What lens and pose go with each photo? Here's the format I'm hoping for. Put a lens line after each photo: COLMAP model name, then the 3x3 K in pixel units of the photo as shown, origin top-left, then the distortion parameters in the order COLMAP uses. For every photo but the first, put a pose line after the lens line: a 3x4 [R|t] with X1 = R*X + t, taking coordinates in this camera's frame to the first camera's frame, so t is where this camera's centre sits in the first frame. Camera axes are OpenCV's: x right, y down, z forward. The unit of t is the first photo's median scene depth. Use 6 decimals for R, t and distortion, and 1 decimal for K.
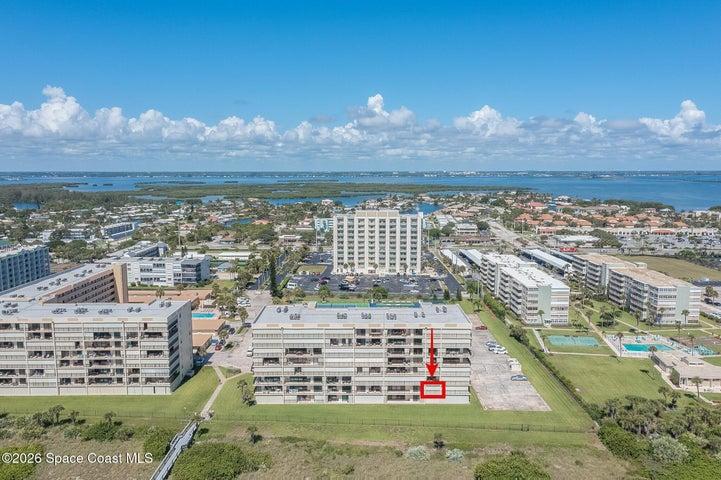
lens RADIAL K [[561.5, 0, 360.5], [0, 561.5, 240.0], [0, 0, 1]] dist [0.009851, 0.002439]
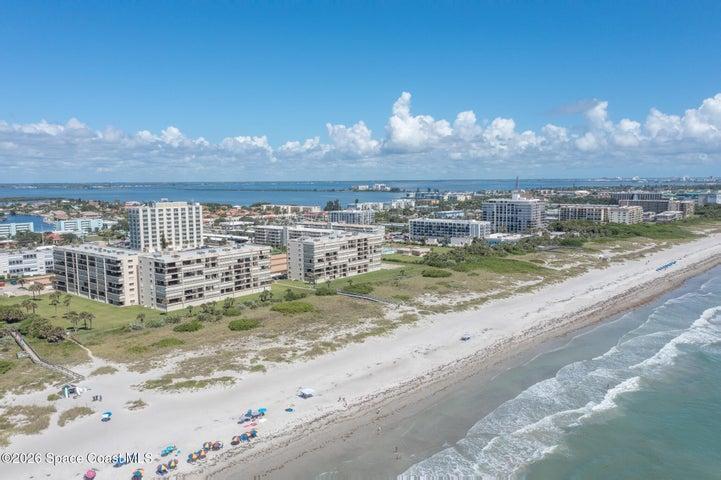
lens RADIAL K [[561.5, 0, 360.5], [0, 561.5, 240.0], [0, 0, 1]] dist [0.009851, 0.002439]
pose [[0.635494, -0.087769, 0.767101, -1.521505], [0.103798, 0.994211, 0.027764, 0.096219], [-0.765097, 0.061979, 0.640926, -0.377730]]
